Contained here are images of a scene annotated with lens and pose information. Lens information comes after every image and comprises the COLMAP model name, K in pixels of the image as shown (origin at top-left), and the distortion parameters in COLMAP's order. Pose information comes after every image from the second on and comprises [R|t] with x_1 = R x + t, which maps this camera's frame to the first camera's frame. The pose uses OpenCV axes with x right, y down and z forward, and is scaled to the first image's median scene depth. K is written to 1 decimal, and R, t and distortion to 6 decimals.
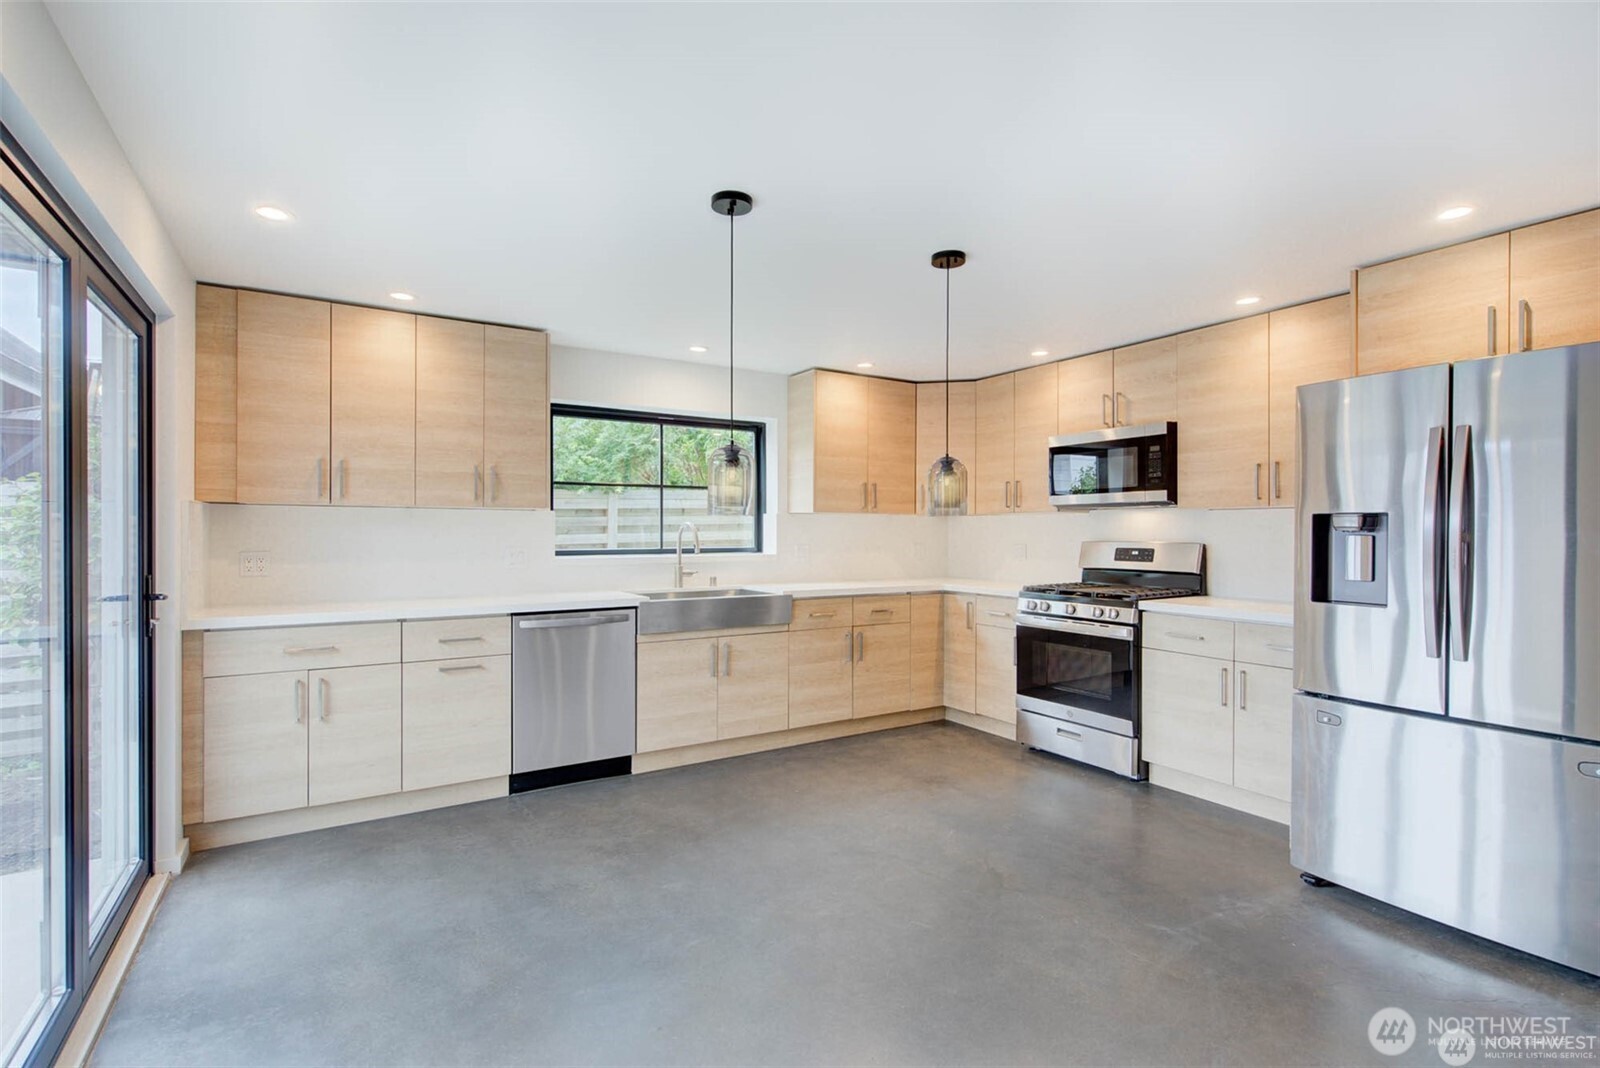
lens RADIAL K [[760.7, 0, 794.3], [0, 760.7, 528.2], [0, 0, 1]] dist [0.001456, -0.000033]
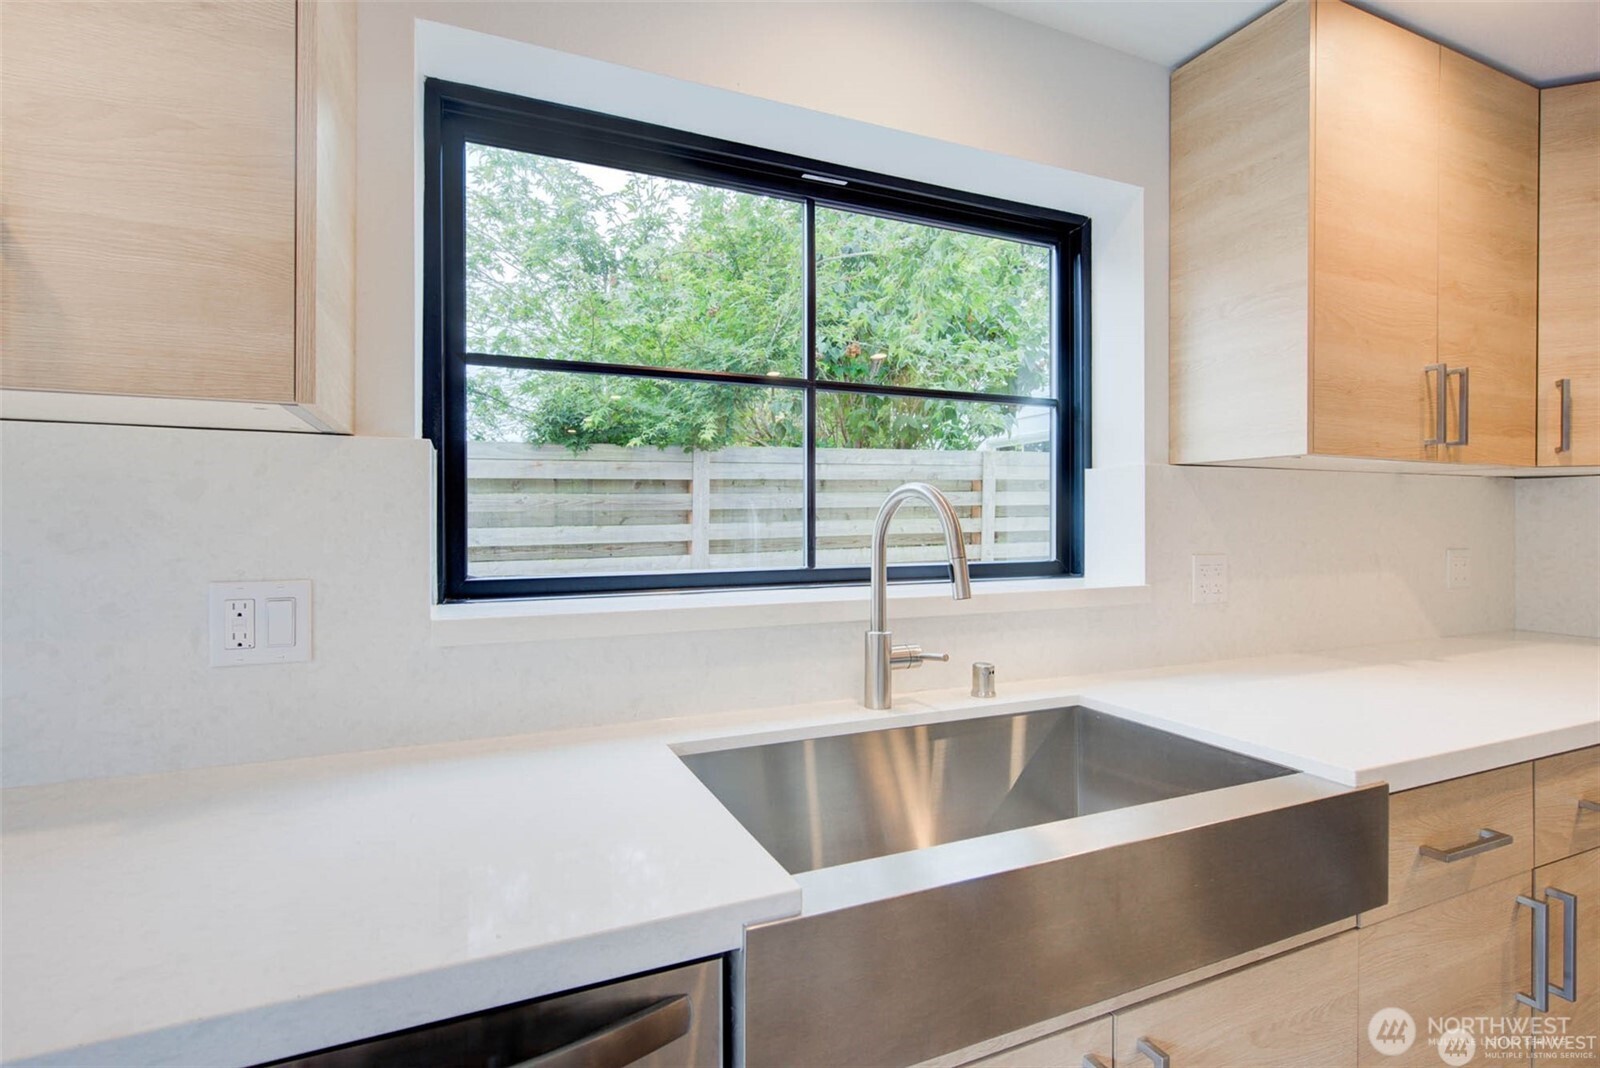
lens RADIAL K [[760.7, 0, 794.3], [0, 760.7, 528.2], [0, 0, 1]] dist [0.001456, -0.000033]
pose [[0.990238, 0.005555, -0.139278, -0.148463], [-0.004095, 0.999934, 0.010773, 0.006459], [0.139329, -0.010097, 0.990195, 0.730585]]
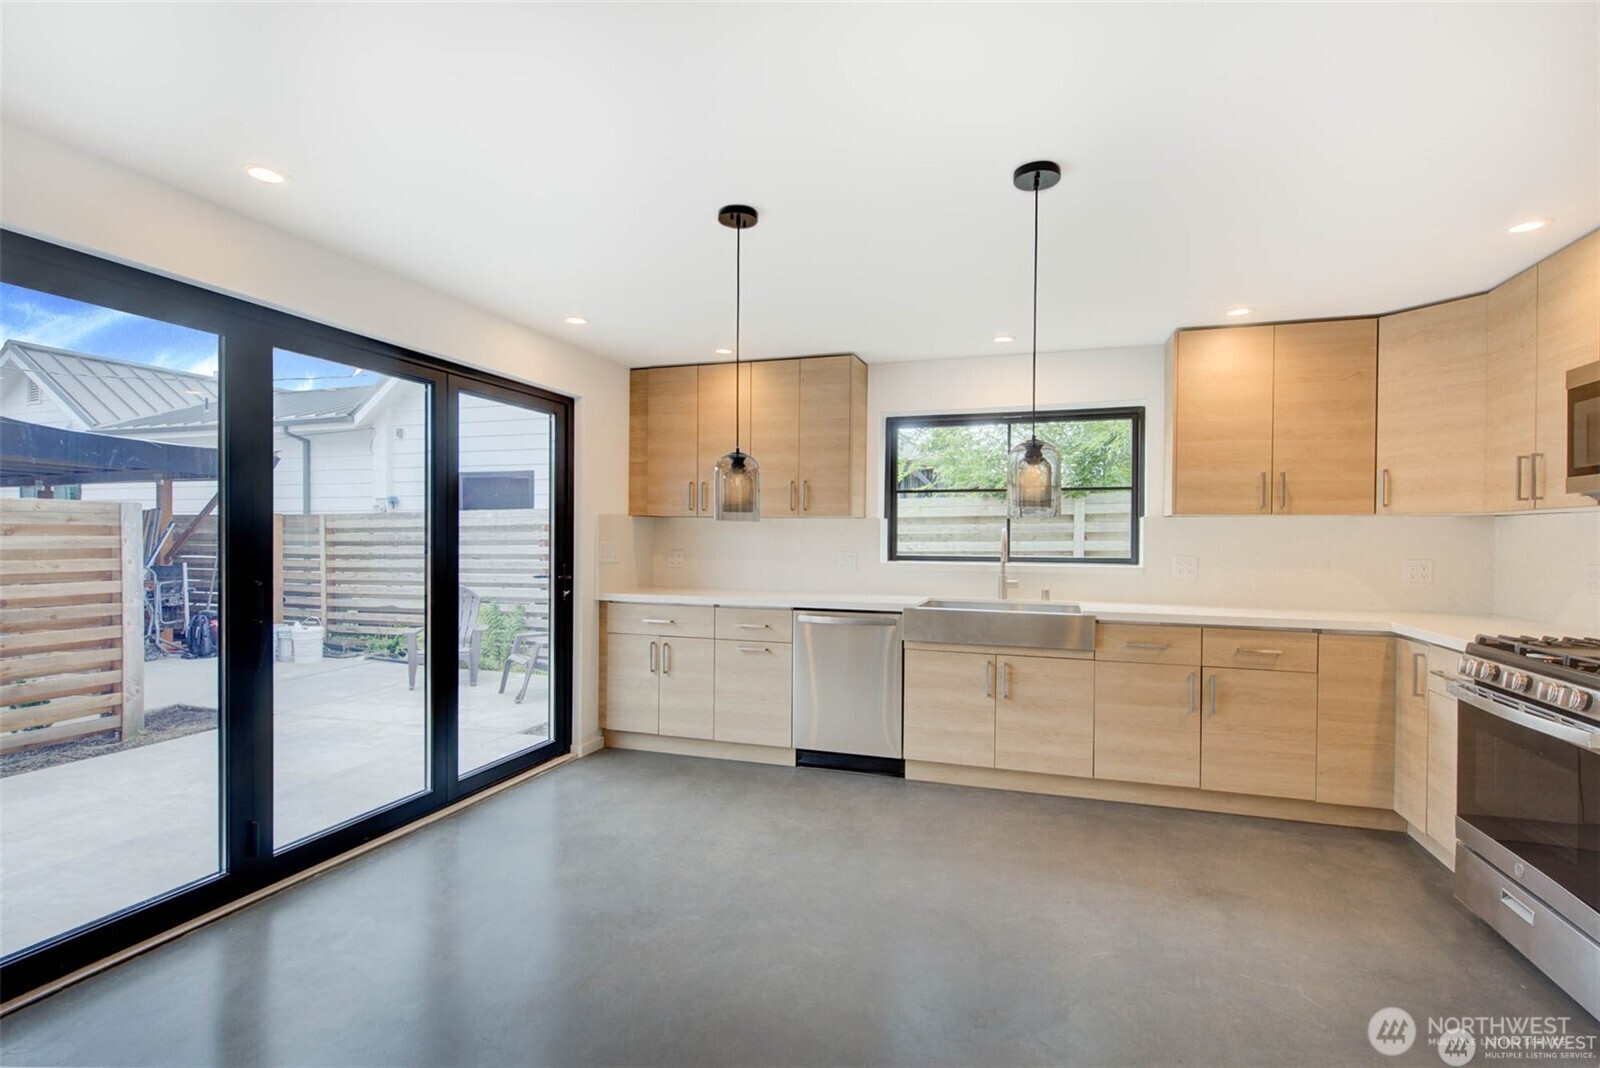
lens RADIAL K [[755.0, 0, 797.8], [0, 755.0, 540.7], [0, 0, 1]] dist [-0.000323, -0.000207]
pose [[0.636053, 0.008536, -0.771598, 0.414870], [-0.002782, 0.999958, 0.008768, -0.000235], [0.771641, -0.003430, 0.636050, 0.228128]]
